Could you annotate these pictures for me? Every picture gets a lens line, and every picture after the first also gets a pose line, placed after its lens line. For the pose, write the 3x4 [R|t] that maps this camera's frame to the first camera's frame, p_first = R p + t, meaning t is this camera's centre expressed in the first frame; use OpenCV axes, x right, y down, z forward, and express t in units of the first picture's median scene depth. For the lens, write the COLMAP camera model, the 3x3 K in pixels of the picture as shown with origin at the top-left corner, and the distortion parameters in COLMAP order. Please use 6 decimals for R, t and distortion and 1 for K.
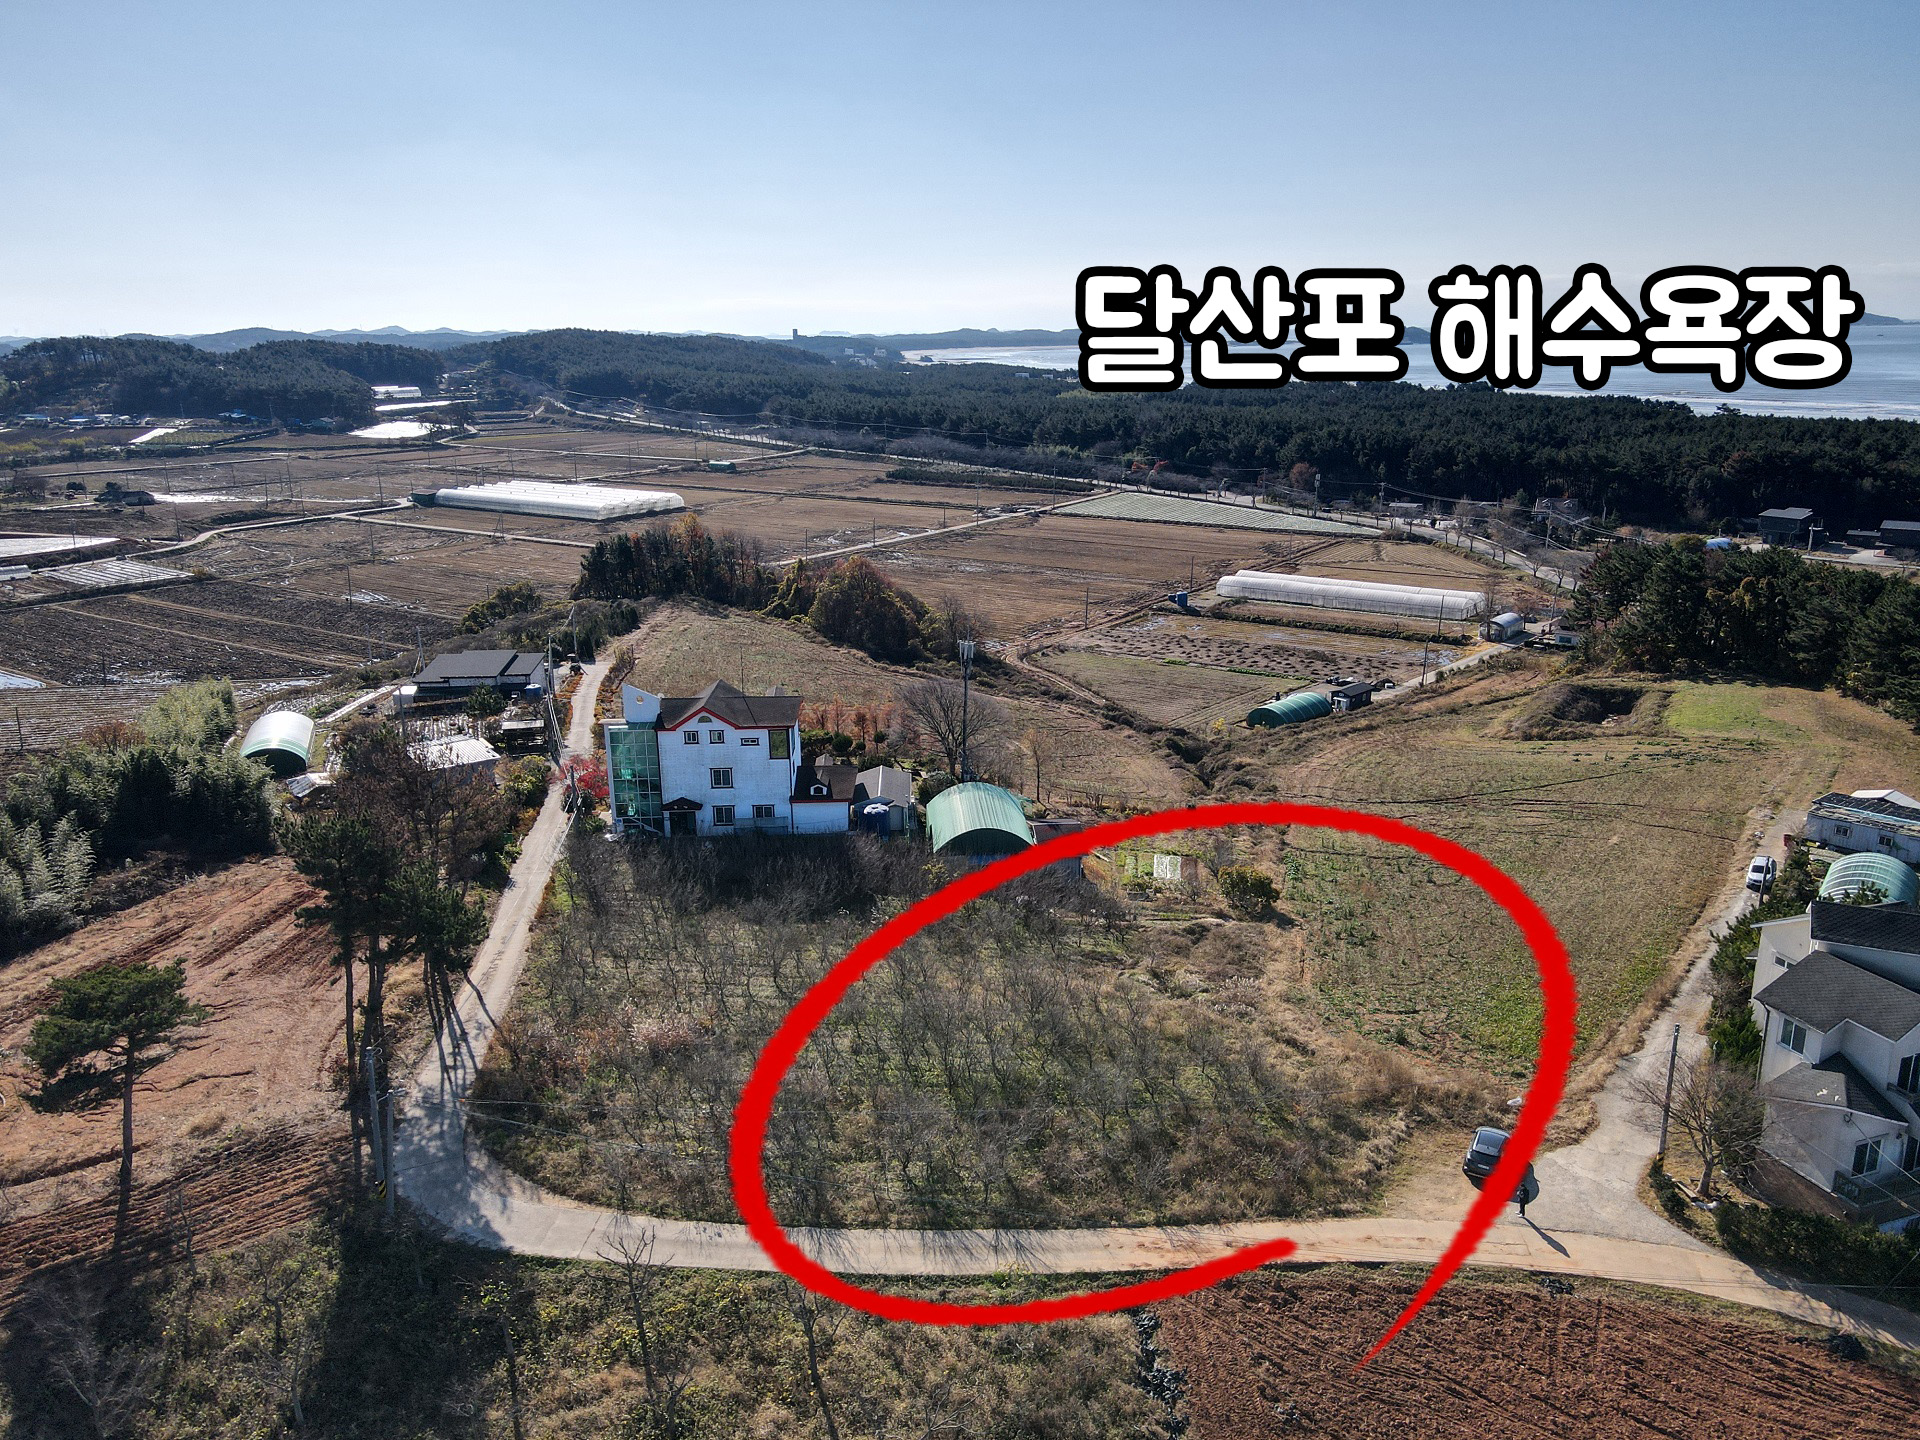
lens RADIAL K [[1398.0, 0, 960.0], [0, 1398.0, 720.0], [0, 0, 1]] dist [-0.030045, 0.089128]
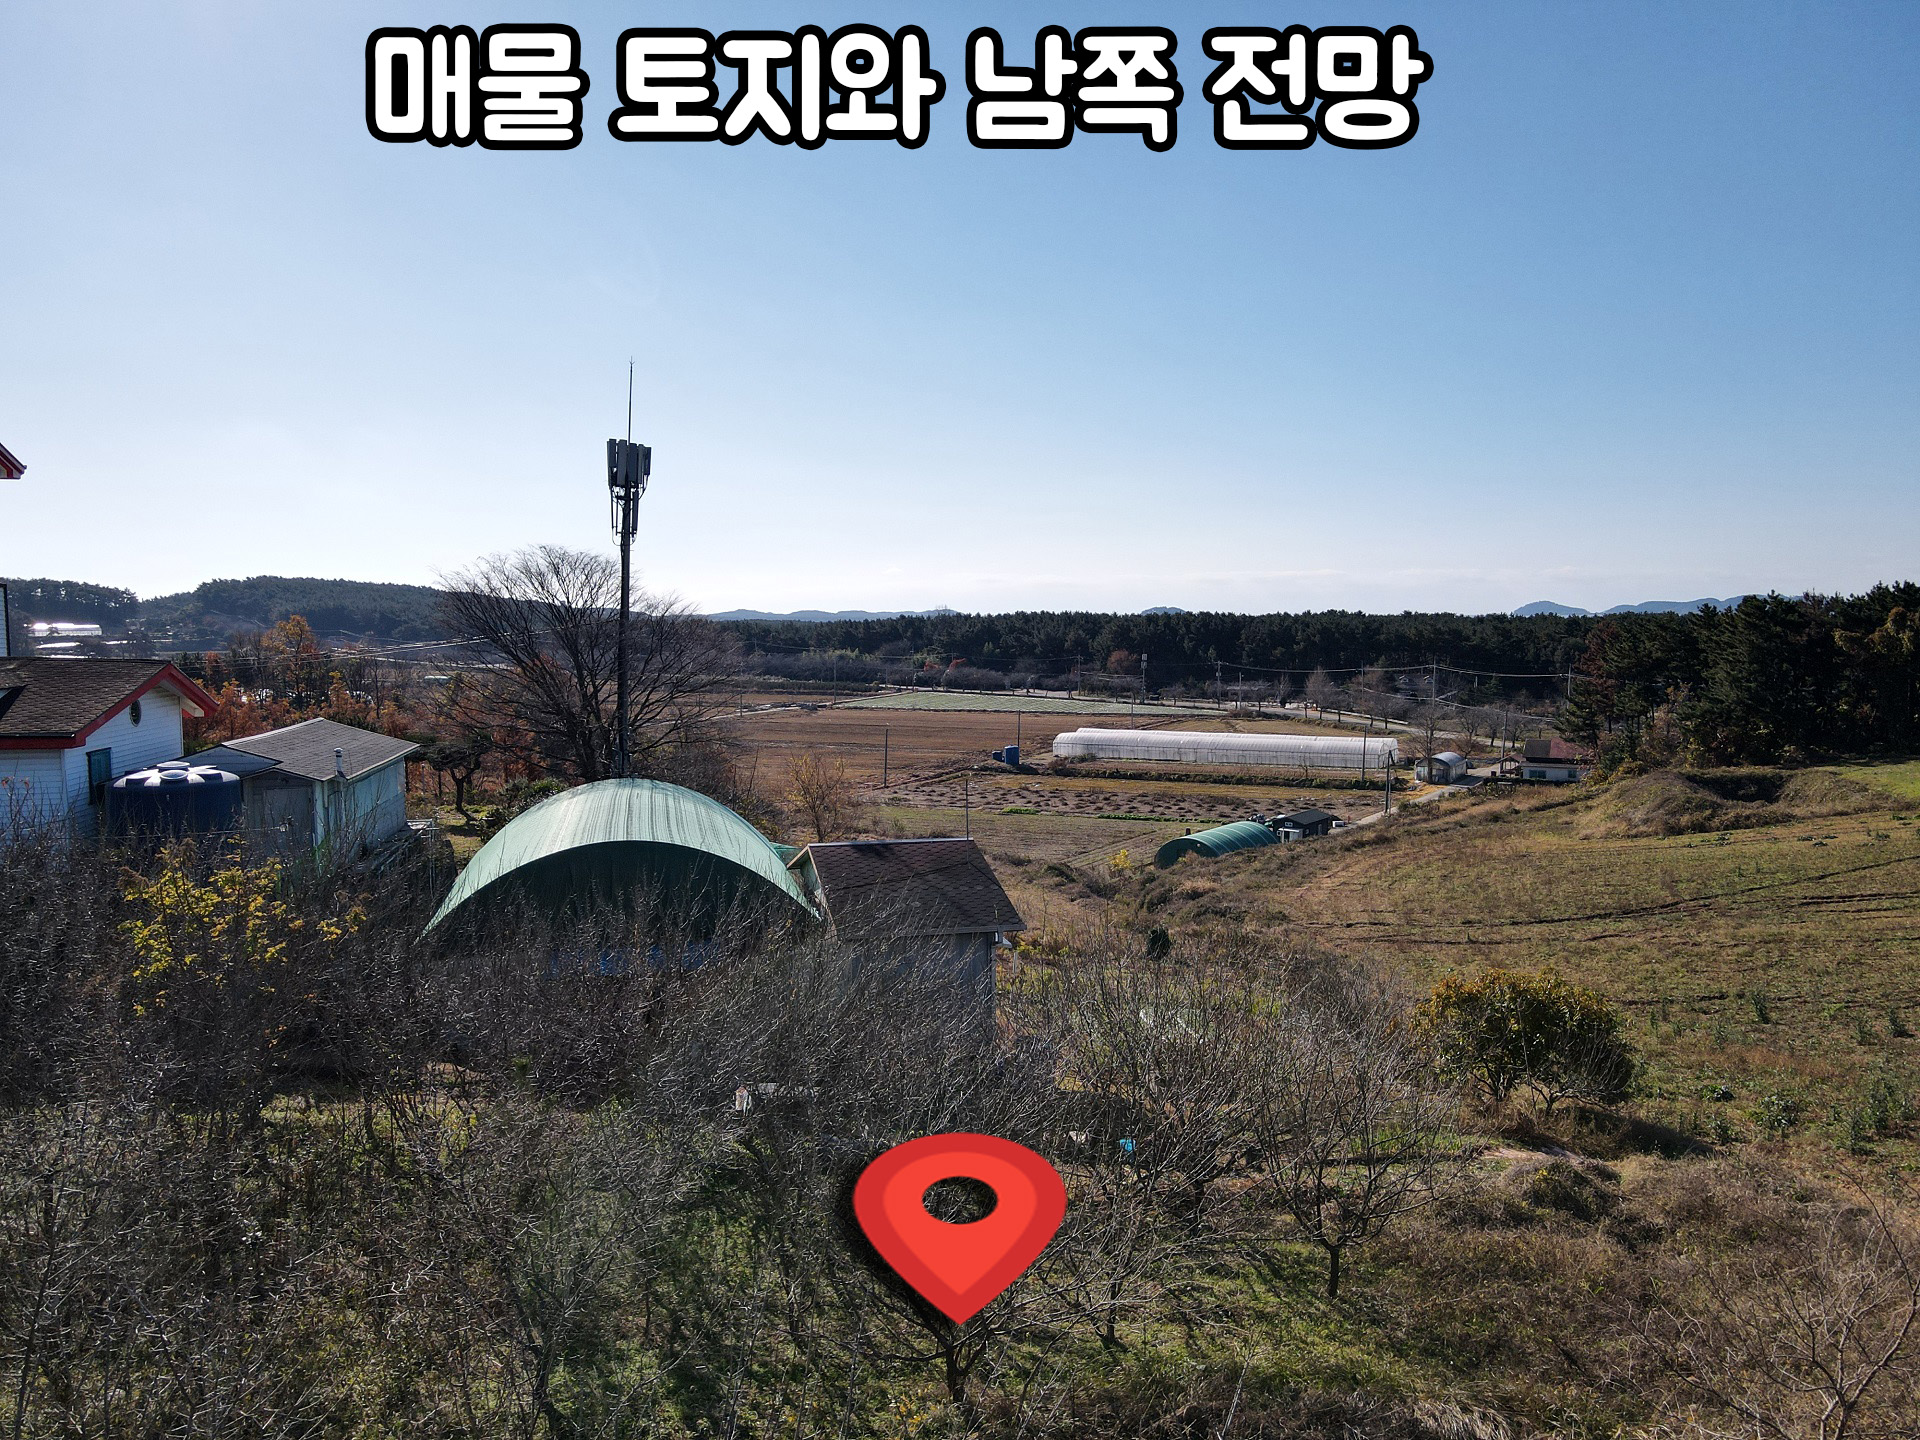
lens RADIAL K [[1398.0, 0, 960.0], [0, 1398.0, 720.0], [0, 0, 1]] dist [-0.030045, 0.089128]
pose [[0.987619, -0.006278, 0.156745, 0.059702], [0.037760, 0.979334, -0.198693, 0.160219], [-0.152258, 0.202152, 0.967446, 1.079236]]
